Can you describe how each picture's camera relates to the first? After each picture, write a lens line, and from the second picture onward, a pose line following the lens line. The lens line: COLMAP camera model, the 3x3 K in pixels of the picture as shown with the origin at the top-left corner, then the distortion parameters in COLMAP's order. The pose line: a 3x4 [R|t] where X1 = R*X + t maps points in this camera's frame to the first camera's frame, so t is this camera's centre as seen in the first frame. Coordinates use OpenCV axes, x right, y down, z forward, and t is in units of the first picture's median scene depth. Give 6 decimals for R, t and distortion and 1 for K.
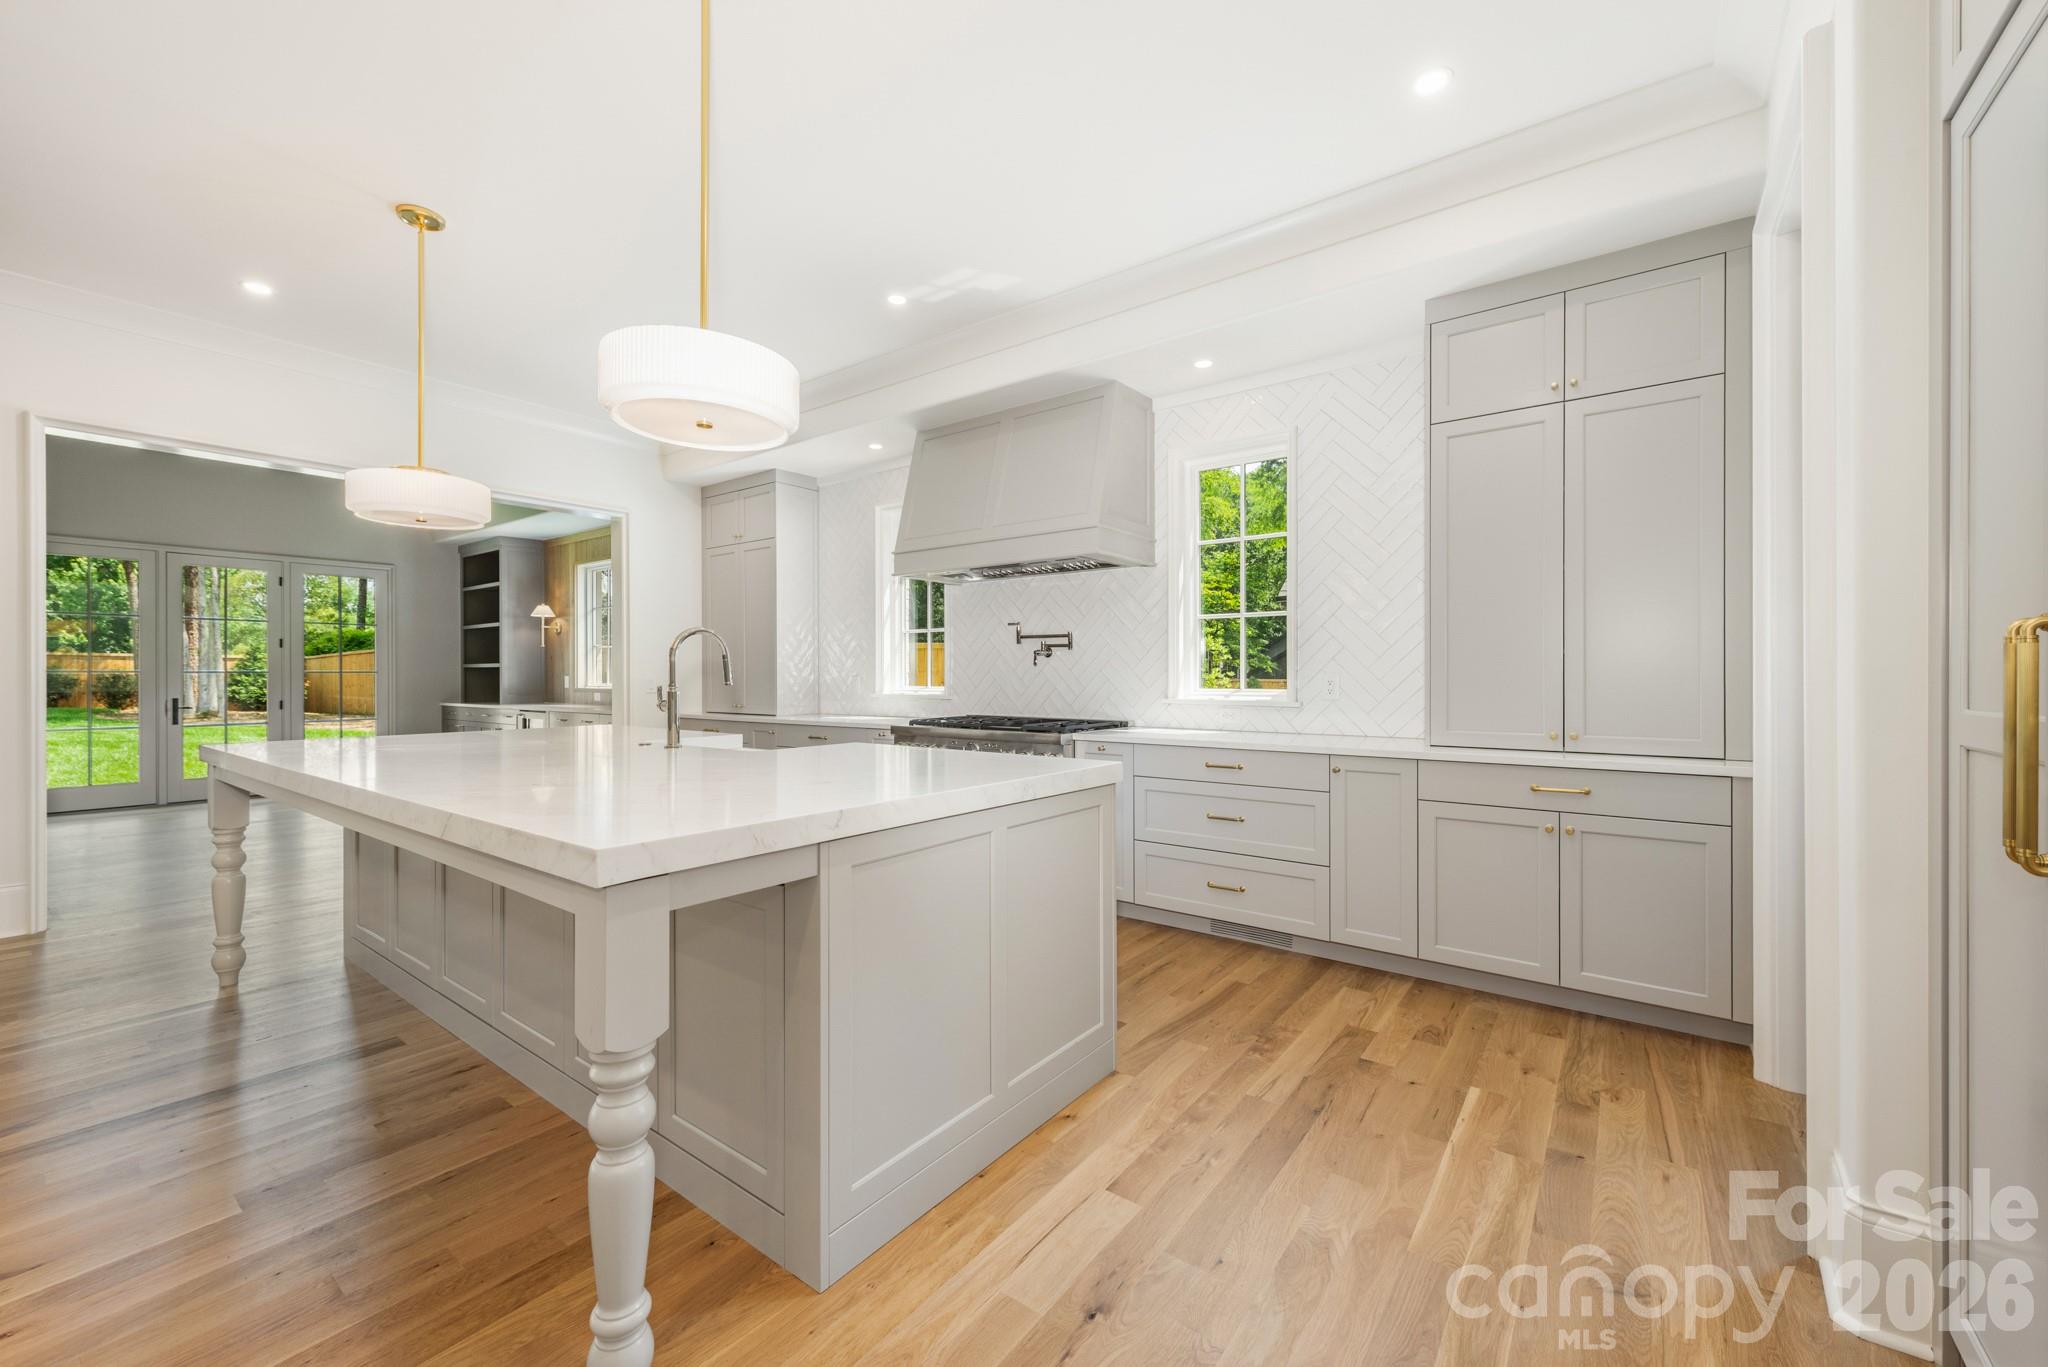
lens RADIAL K [[803.4, 0, 1028.5], [0, 803.4, 679.4], [0, 0, 1]] dist [0.010586, -0.001641]
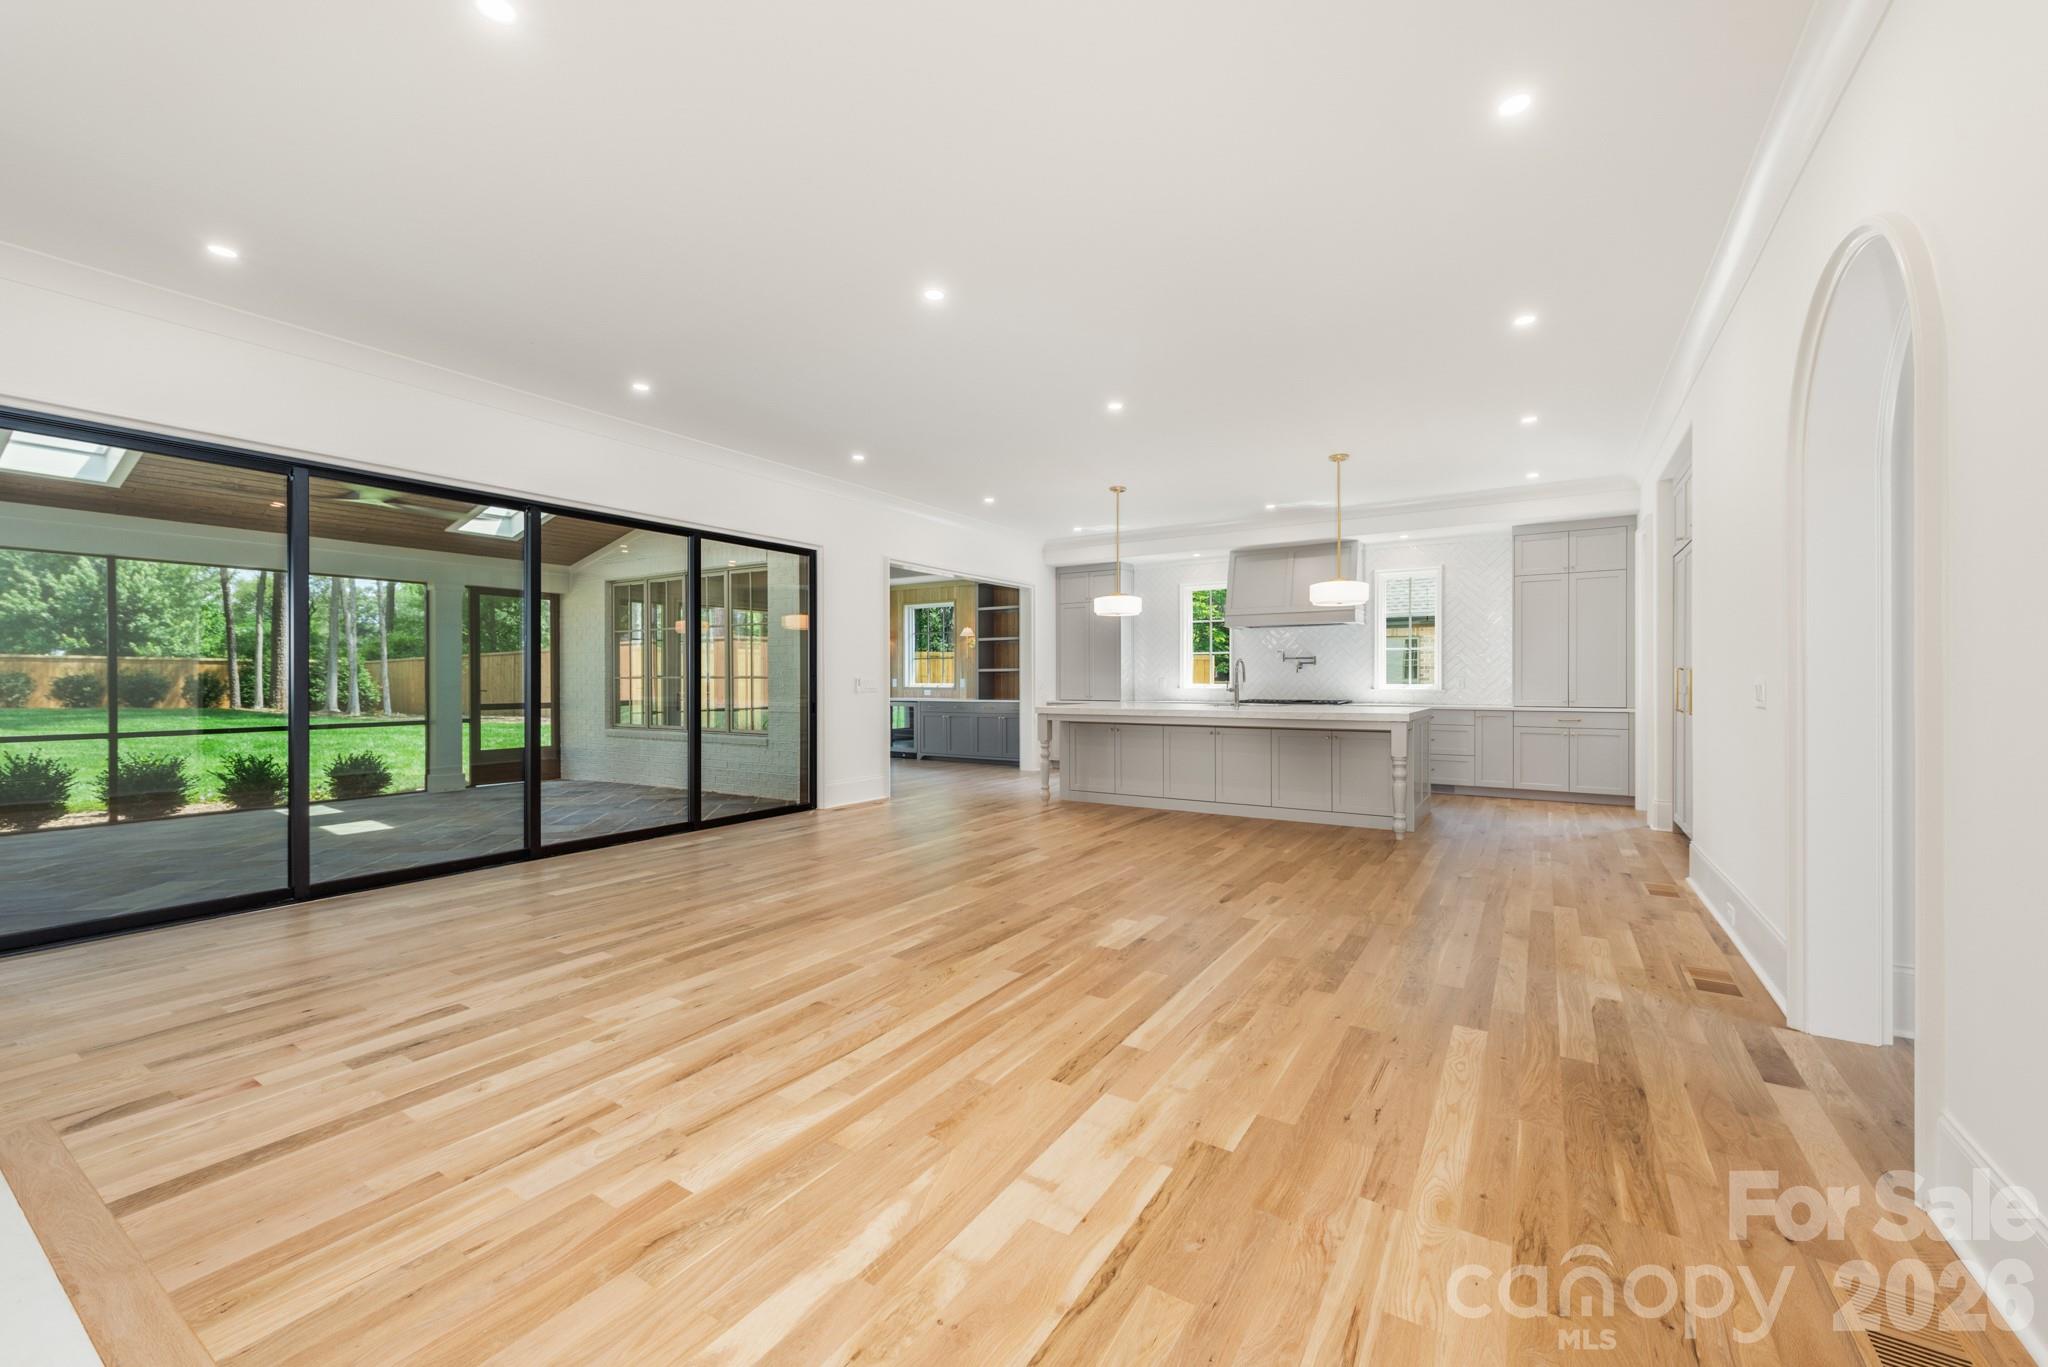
lens RADIAL K [[803.4, 0, 1045.1], [0, 803.4, 680.4], [0, 0, 1]] dist [0.010586, -0.001641]
pose [[0.996054, -0.007200, 0.088459, -0.766751], [0.006677, 0.999958, 0.006213, -0.015342], [-0.088500, -0.005598, 0.996060, -0.885791]]
